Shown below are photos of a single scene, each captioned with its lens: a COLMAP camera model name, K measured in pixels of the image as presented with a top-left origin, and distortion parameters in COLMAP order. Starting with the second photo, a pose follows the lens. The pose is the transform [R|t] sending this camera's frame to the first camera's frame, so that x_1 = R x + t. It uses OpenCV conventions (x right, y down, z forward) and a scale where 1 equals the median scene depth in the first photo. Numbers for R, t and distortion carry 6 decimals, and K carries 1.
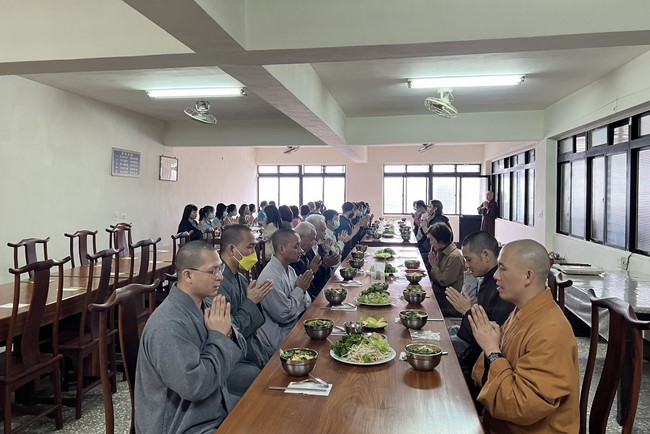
lens RADIAL K [[492.9, 0, 330.0], [0, 492.9, 192.6], [0, 0, 1]] dist [0.043182, -0.048006]
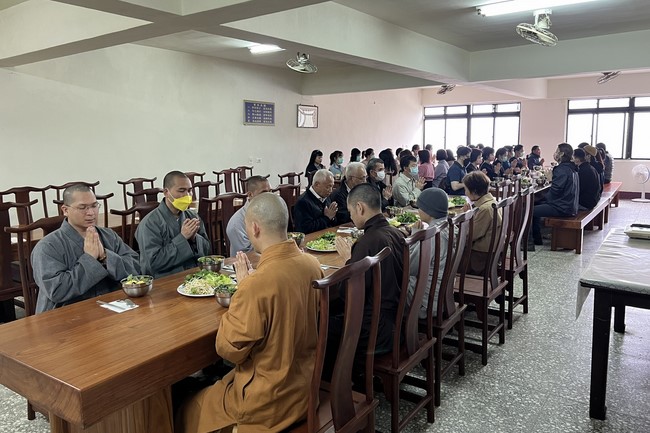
lens RADIAL K [[499.0, 0, 323.2], [0, 499.0, 192.2], [0, 0, 1]] dist [0.140761, -0.229674]
pose [[0.893550, 0.035815, -0.447533, 0.225924], [0.016110, 0.993613, 0.111681, -0.005384], [0.448675, -0.107003, 0.887266, 0.028351]]
